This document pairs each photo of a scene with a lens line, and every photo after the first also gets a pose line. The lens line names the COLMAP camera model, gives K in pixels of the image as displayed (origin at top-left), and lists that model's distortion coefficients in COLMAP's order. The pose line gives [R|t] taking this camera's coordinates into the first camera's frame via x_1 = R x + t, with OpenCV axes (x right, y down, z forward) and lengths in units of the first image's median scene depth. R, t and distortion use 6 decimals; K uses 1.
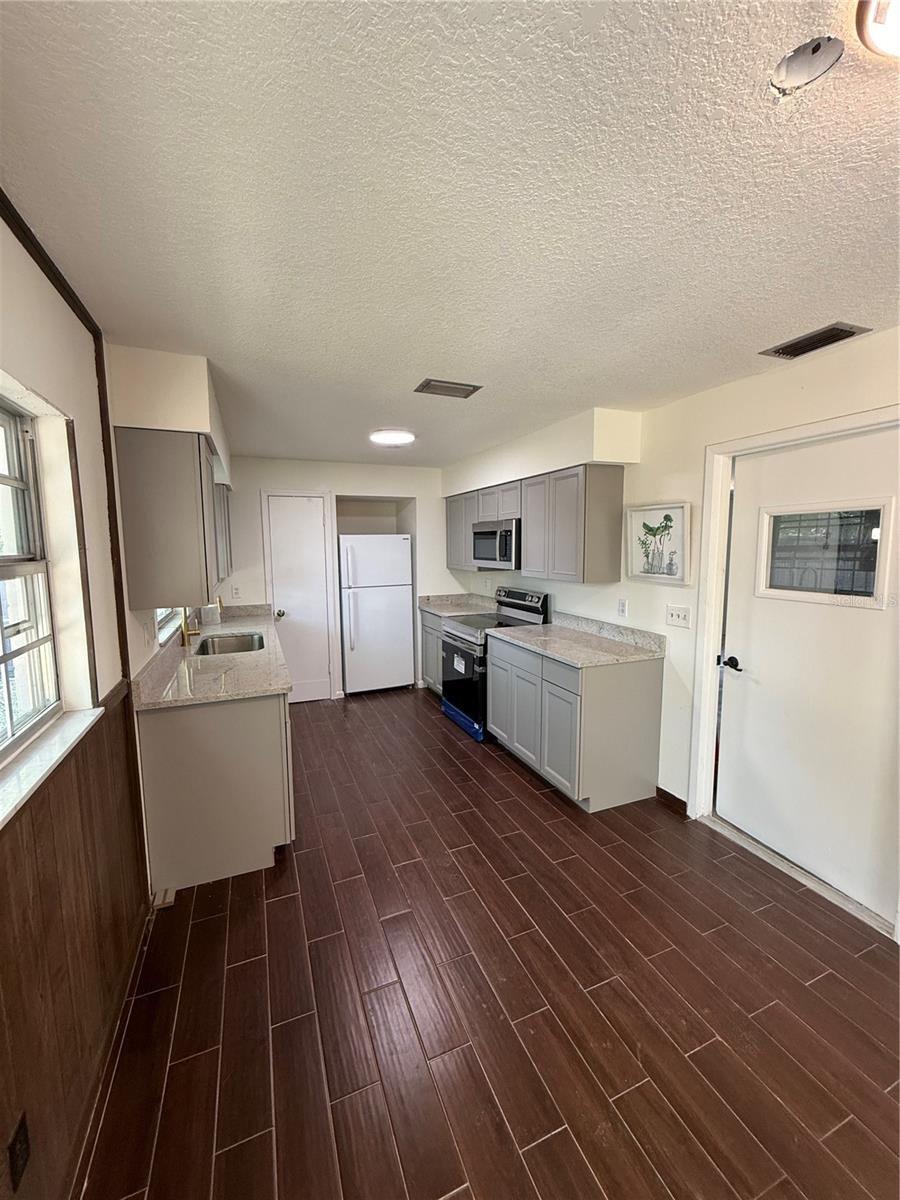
lens RADIAL K [[480.3, 0, 445.7], [0, 480.3, 594.4], [0, 0, 1]] dist [0.000314, 0.000136]
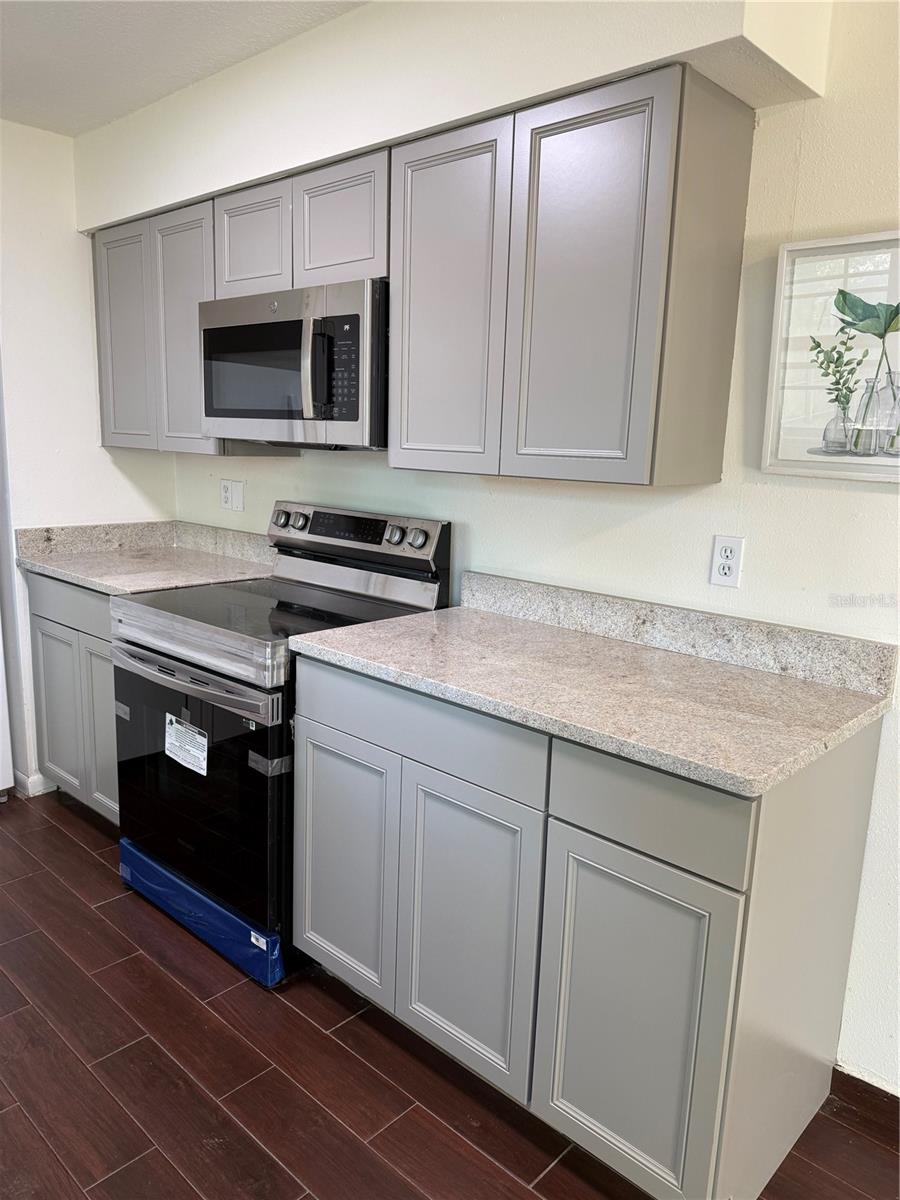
lens RADIAL K [[848.1, 0, 446.3], [0, 848.1, 601.1], [0, 0, 1]] dist [0.059495, -0.071014]
pose [[0.905400, -0.045112, 0.422157, -0.059276], [0.005823, 0.995565, 0.093899, -0.001581], [-0.424520, -0.082558, 0.901647, 0.514341]]
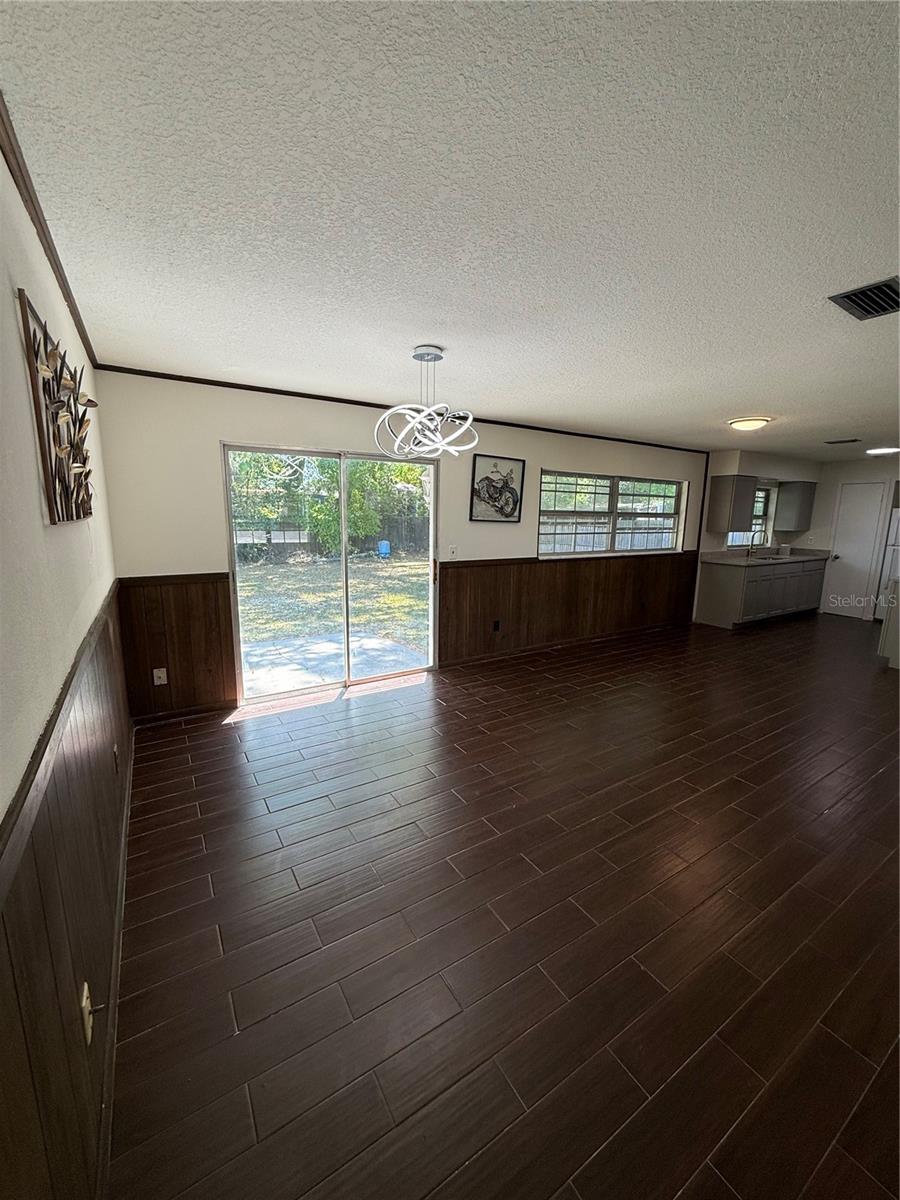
lens RADIAL K [[480.3, 0, 455.9], [0, 480.3, 594.7], [0, 0, 1]] dist [0.000314, 0.000136]
pose [[0.185644, 0.184322, -0.965174, 1.424978], [-0.123417, 0.978844, 0.163194, 0.081043], [0.974836, 0.088823, 0.204465, -0.816627]]
